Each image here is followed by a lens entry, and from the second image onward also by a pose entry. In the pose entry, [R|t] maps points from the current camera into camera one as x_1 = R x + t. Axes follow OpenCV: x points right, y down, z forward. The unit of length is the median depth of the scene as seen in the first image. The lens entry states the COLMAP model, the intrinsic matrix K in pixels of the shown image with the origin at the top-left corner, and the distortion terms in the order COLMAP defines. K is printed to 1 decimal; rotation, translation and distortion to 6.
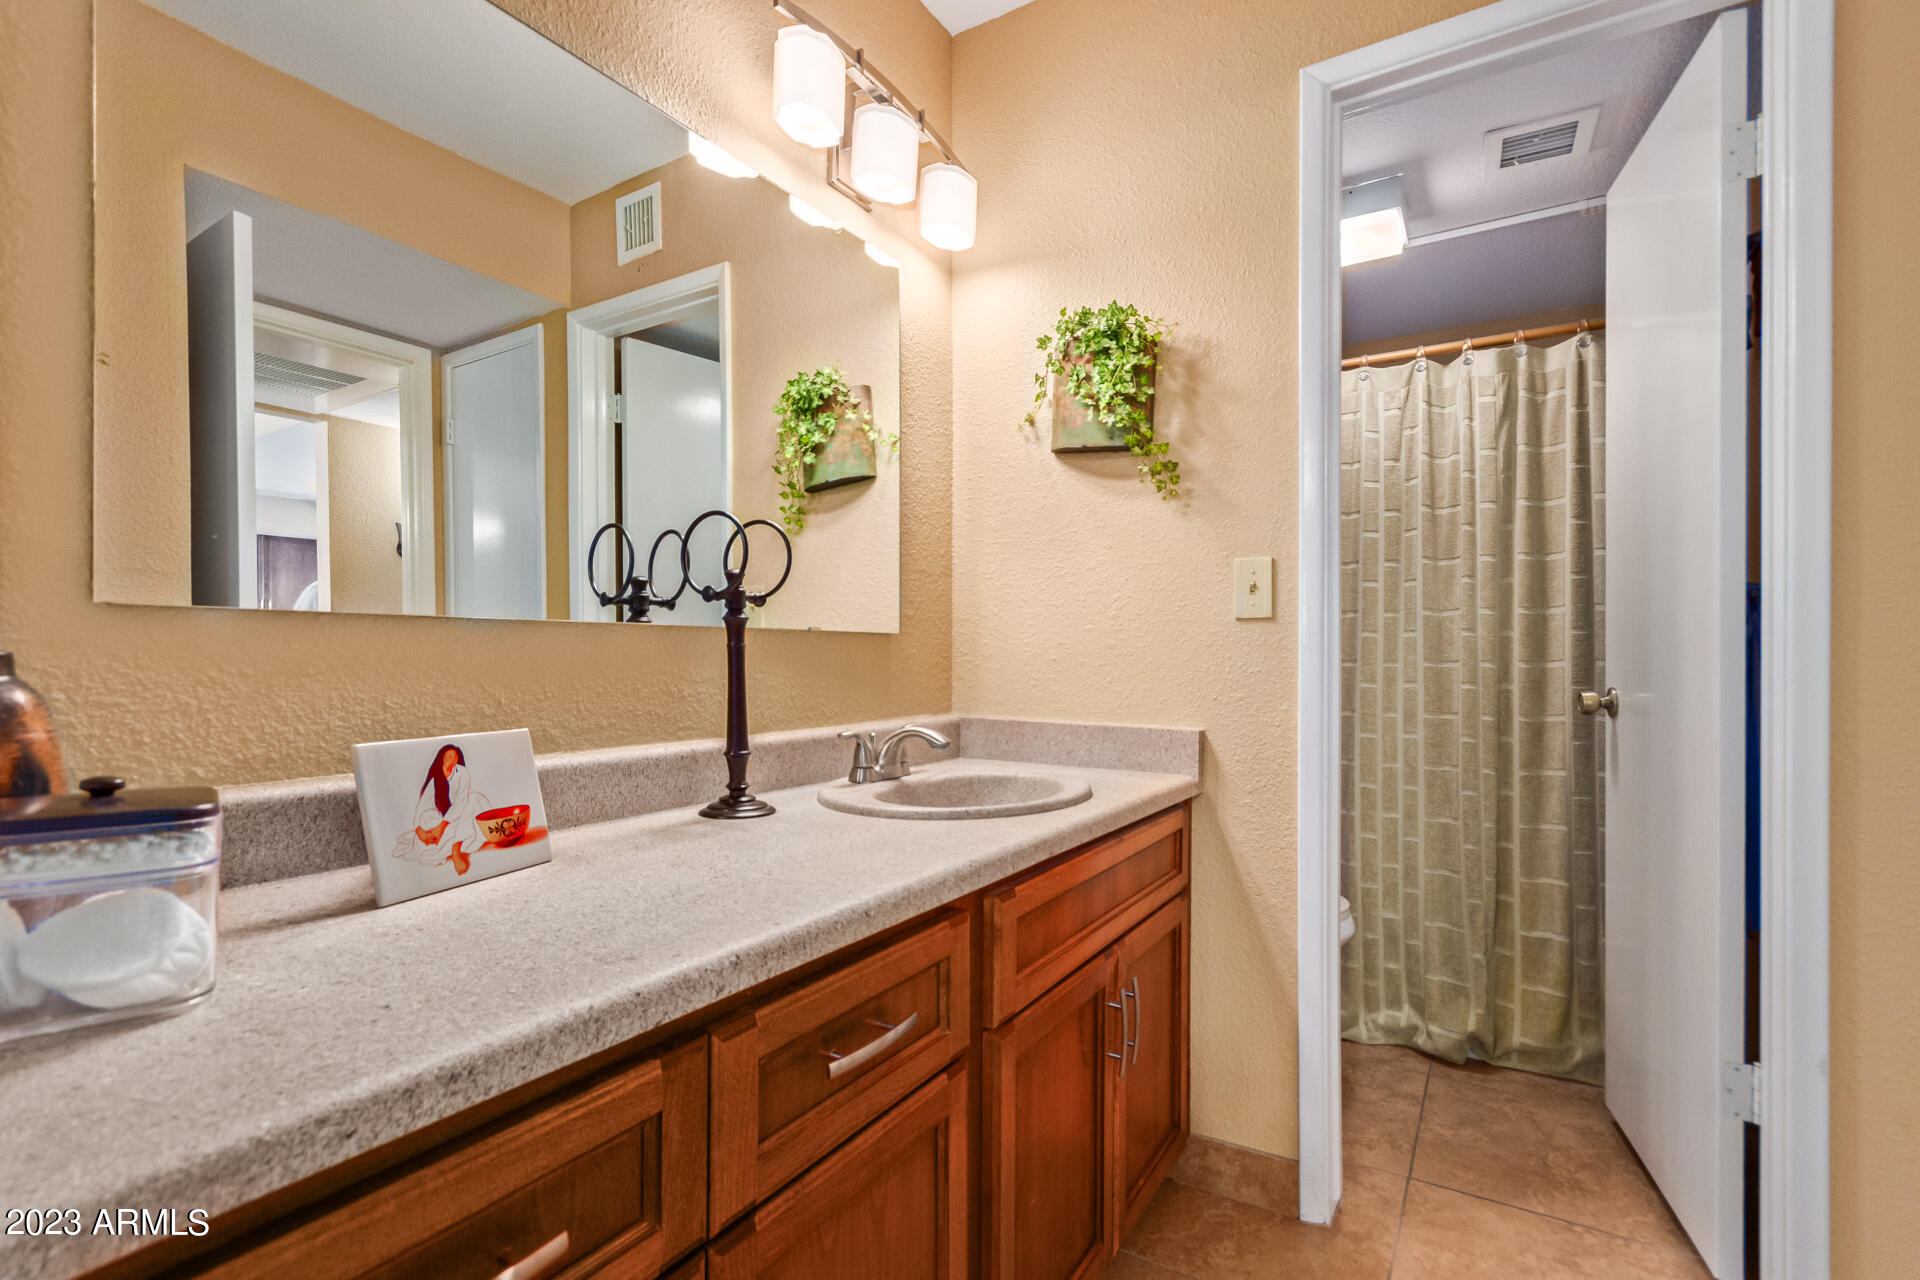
lens RADIAL K [[899.1, 0, 956.4], [0, 899.1, 646.4], [0, 0, 1]] dist [0.008332, -0.003879]
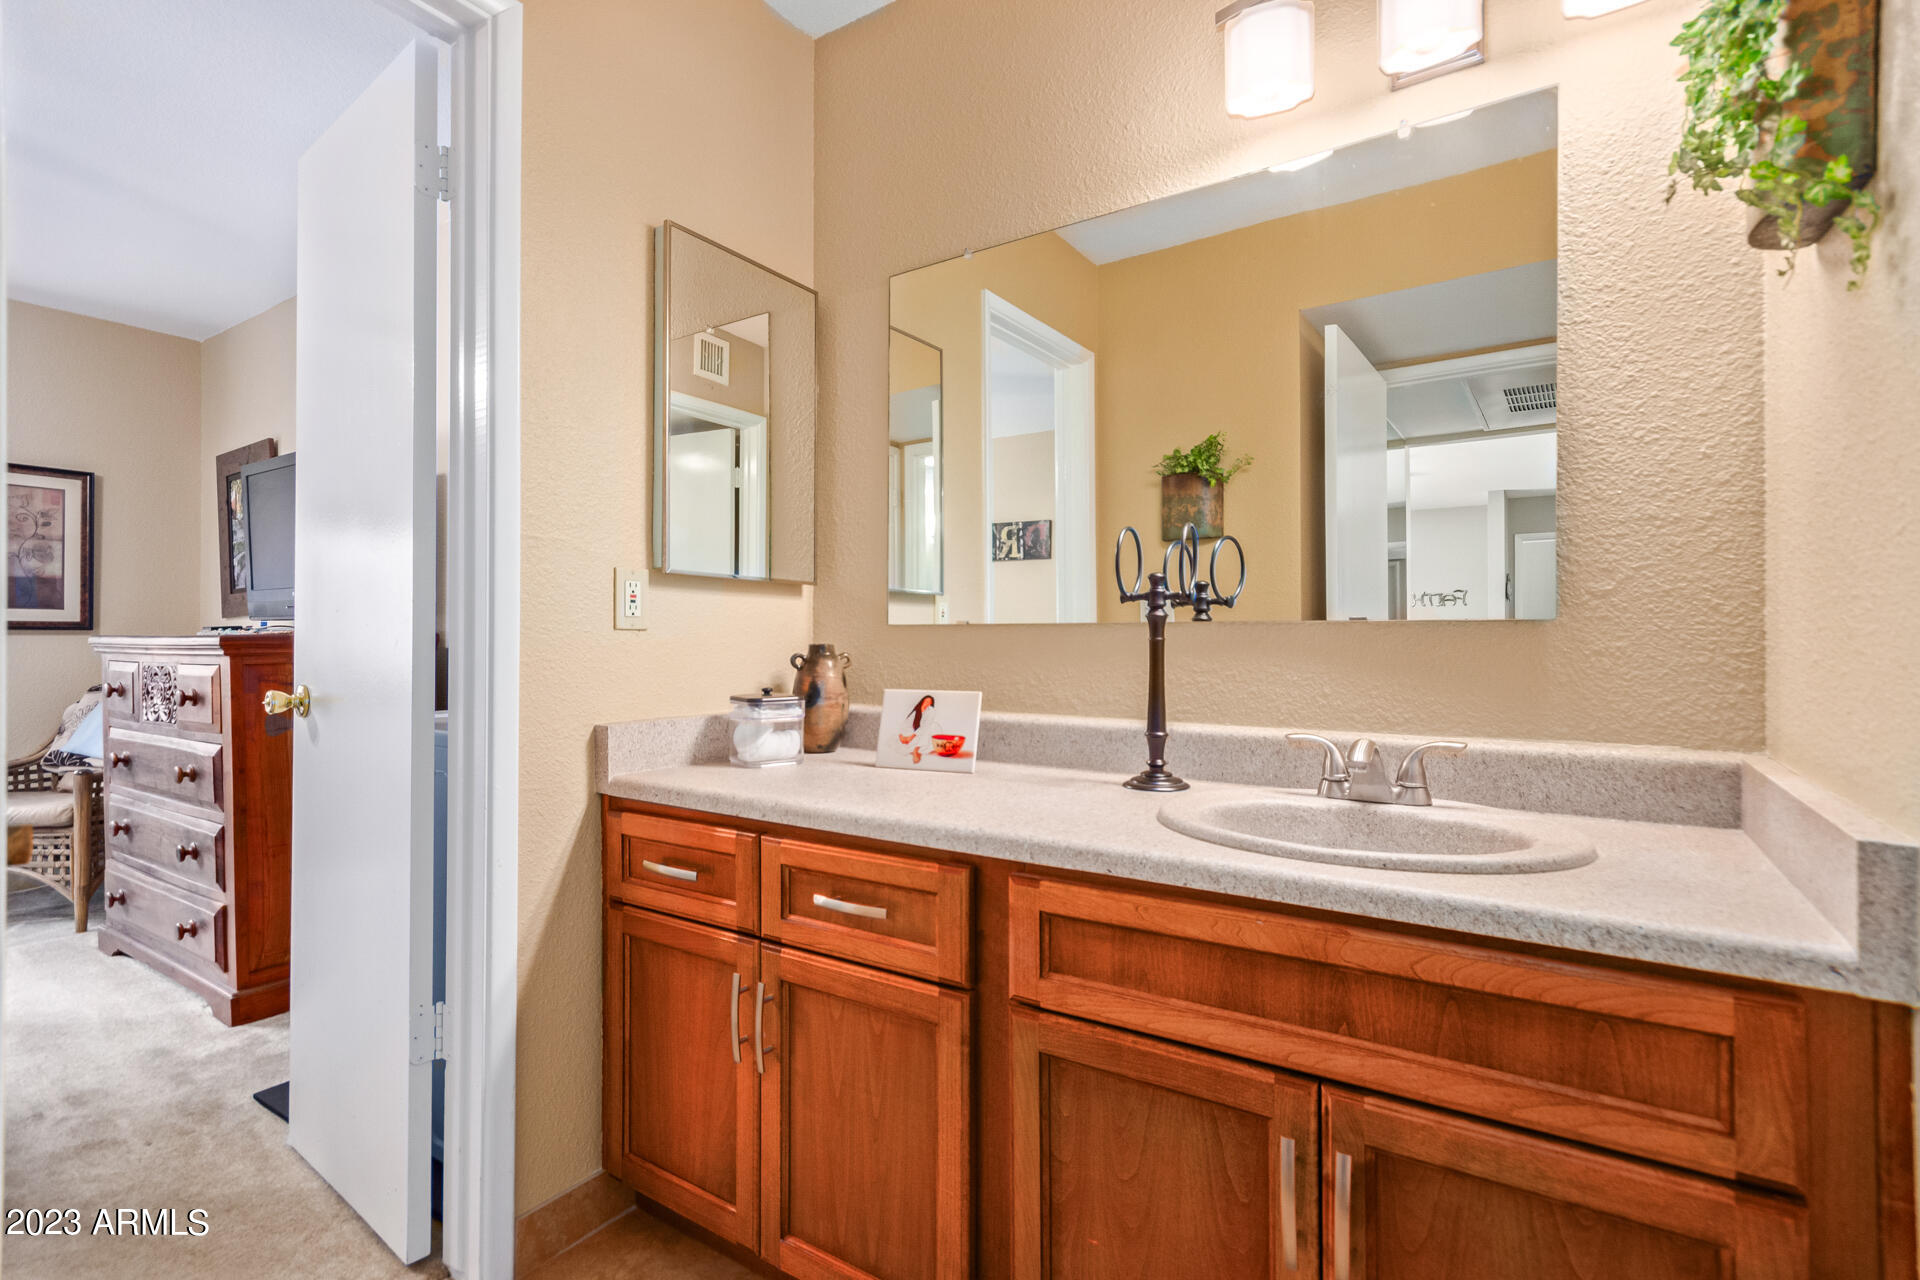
lens RADIAL K [[899.1, 0, 957.3], [0, 899.1, 642.4], [0, 0, 1]] dist [0.008332, -0.003879]
pose [[-0.030696, -0.001220, -0.999528, 1.166291], [0.004142, 0.999991, -0.001348, 0.003671], [0.999520, -0.004182, -0.030690, 1.018353]]
